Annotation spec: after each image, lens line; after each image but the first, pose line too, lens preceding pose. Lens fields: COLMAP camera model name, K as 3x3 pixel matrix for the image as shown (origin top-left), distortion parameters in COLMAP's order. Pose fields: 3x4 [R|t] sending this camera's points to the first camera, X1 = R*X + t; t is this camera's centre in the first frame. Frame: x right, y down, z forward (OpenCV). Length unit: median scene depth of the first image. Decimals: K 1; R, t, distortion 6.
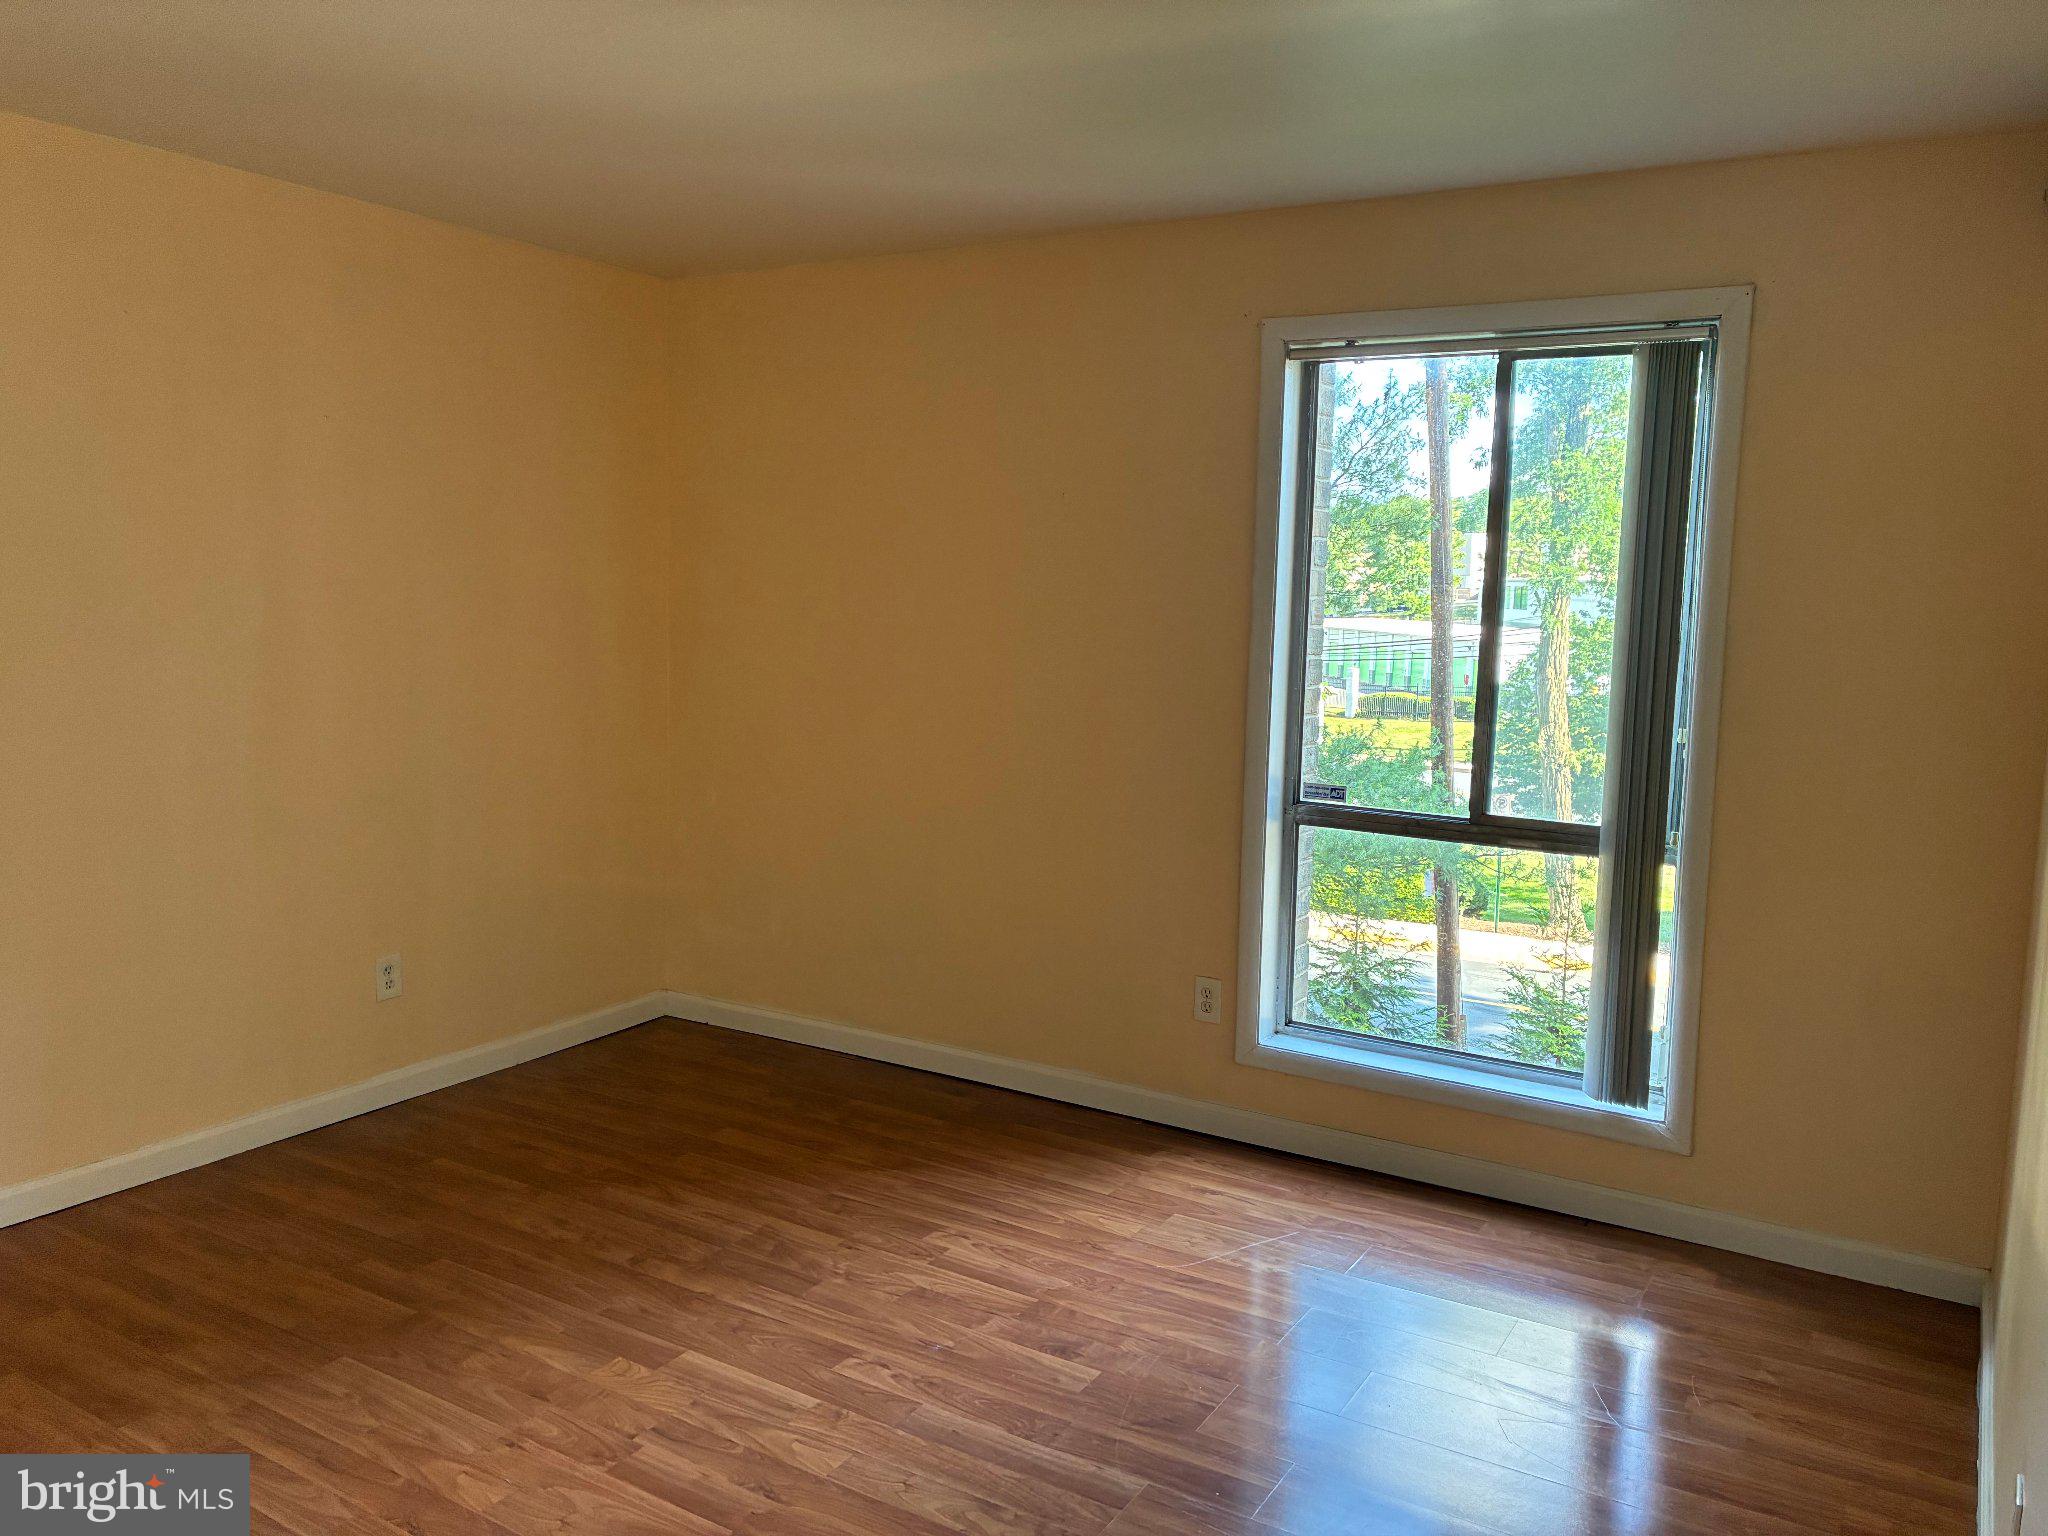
lens RADIAL K [[1545.3, 0, 1021.0], [0, 1545.3, 759.0], [0, 0, 1]] dist [0.002961, -0.003846]
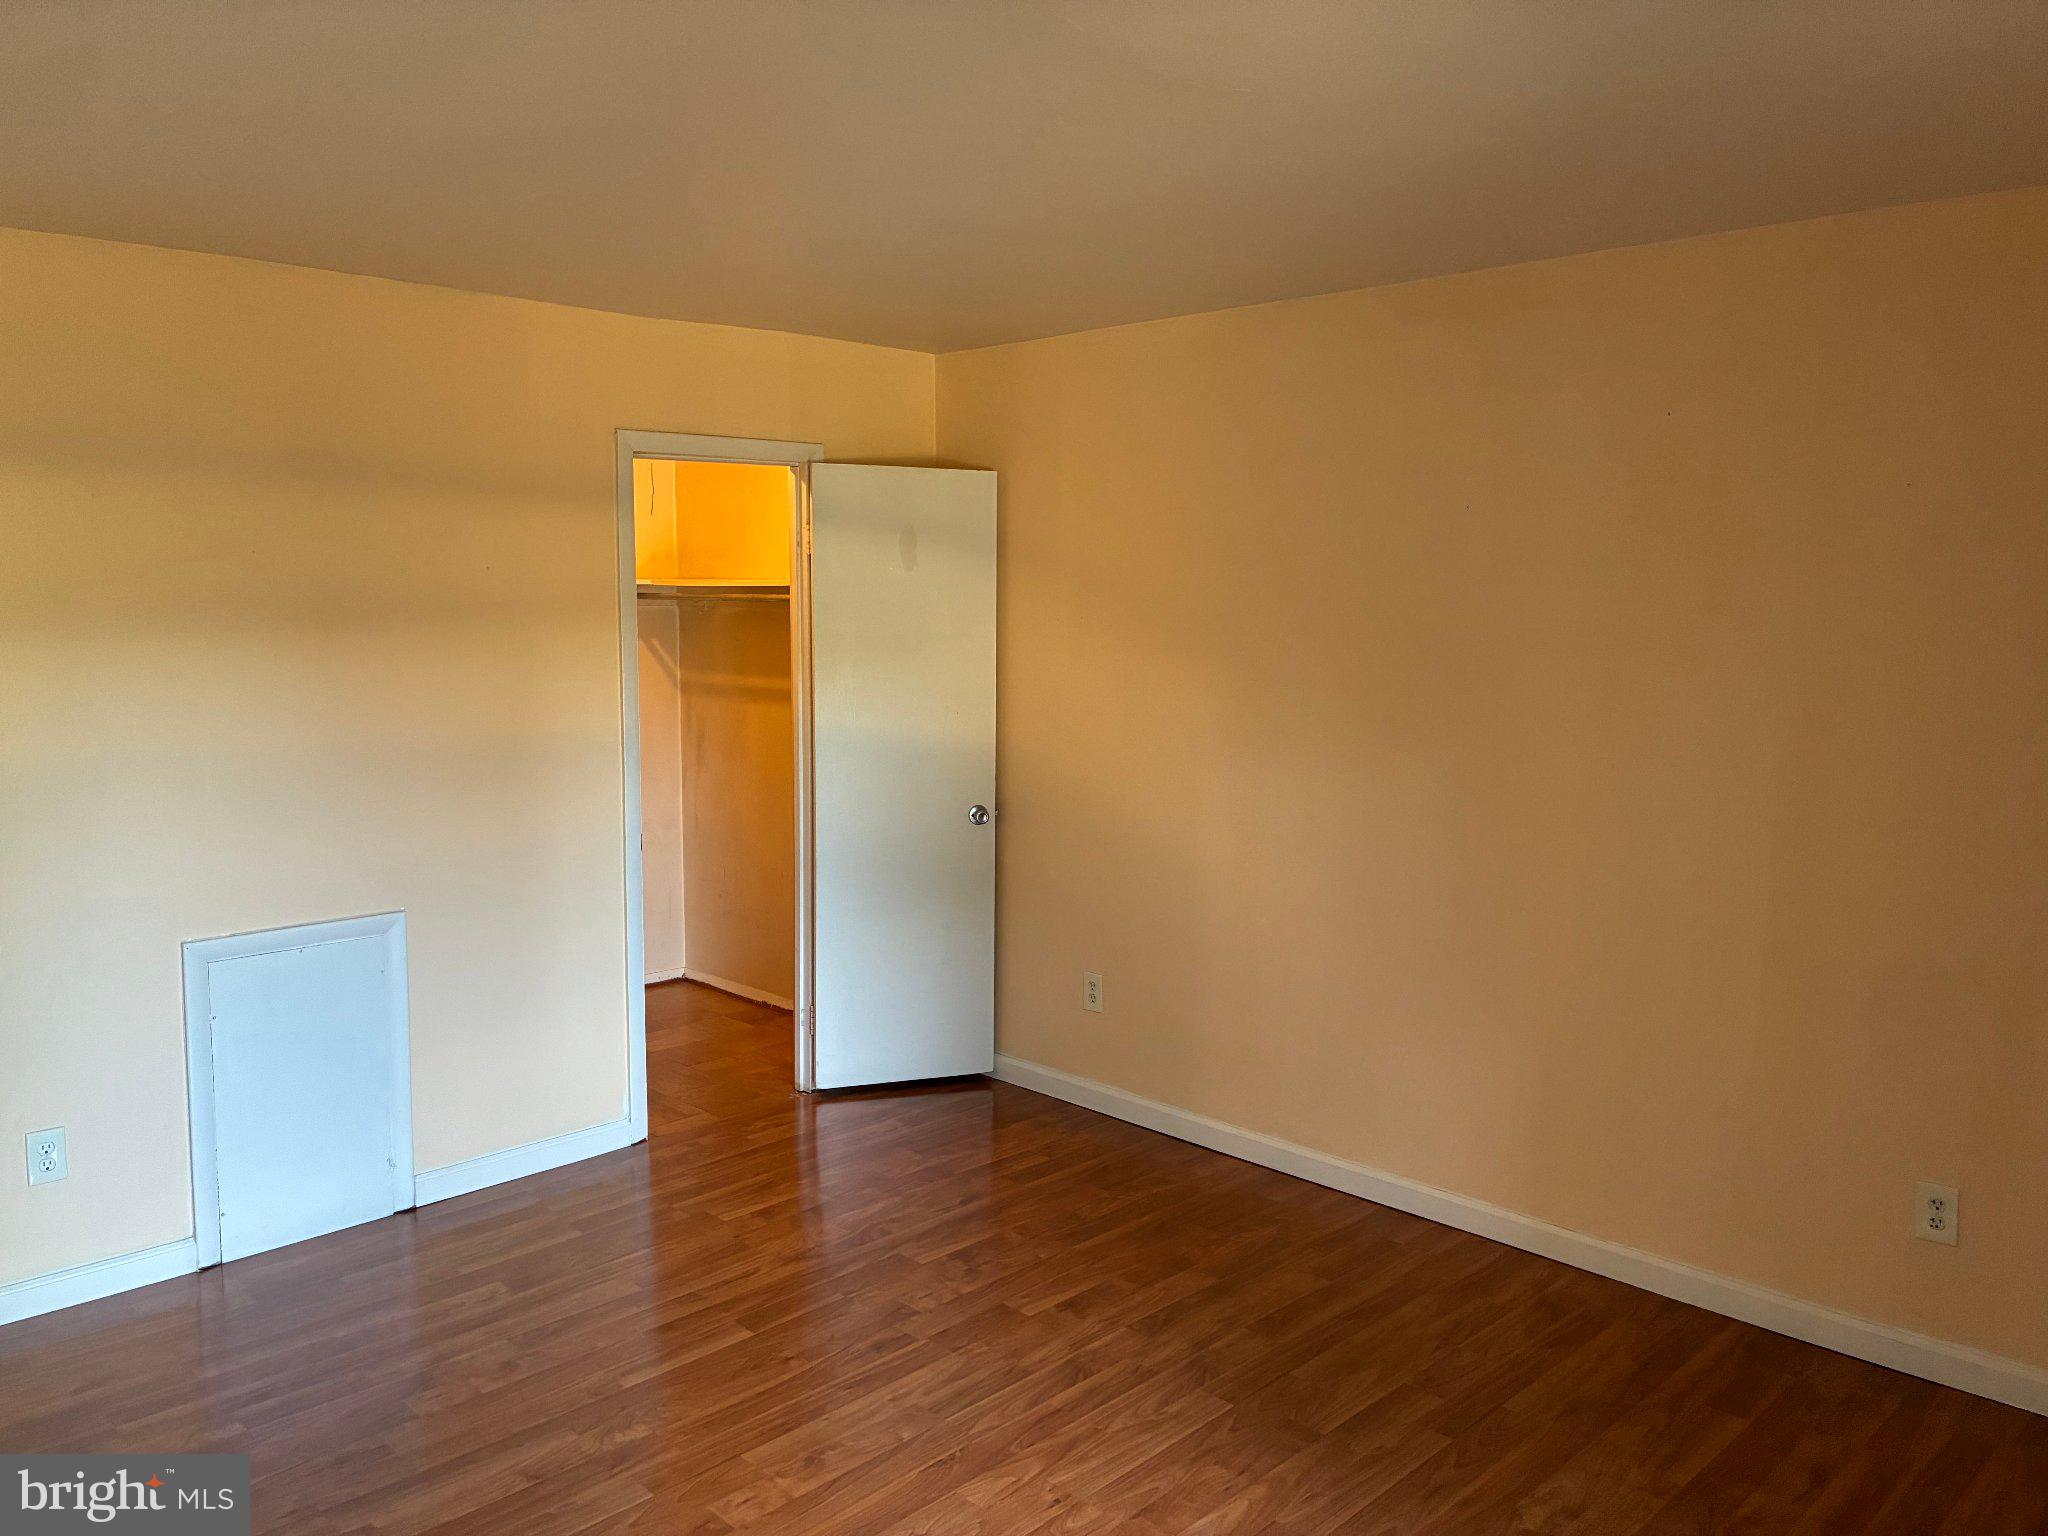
lens RADIAL K [[1545.3, 0, 1021.0], [0, 1545.3, 759.0], [0, 0, 1]] dist [0.002961, -0.003846]
pose [[-0.234212, 0.083050, -0.968632, 0.527381], [-0.117205, 0.986665, 0.112936, -0.143128], [0.965095, 0.139979, -0.221355, 0.894961]]
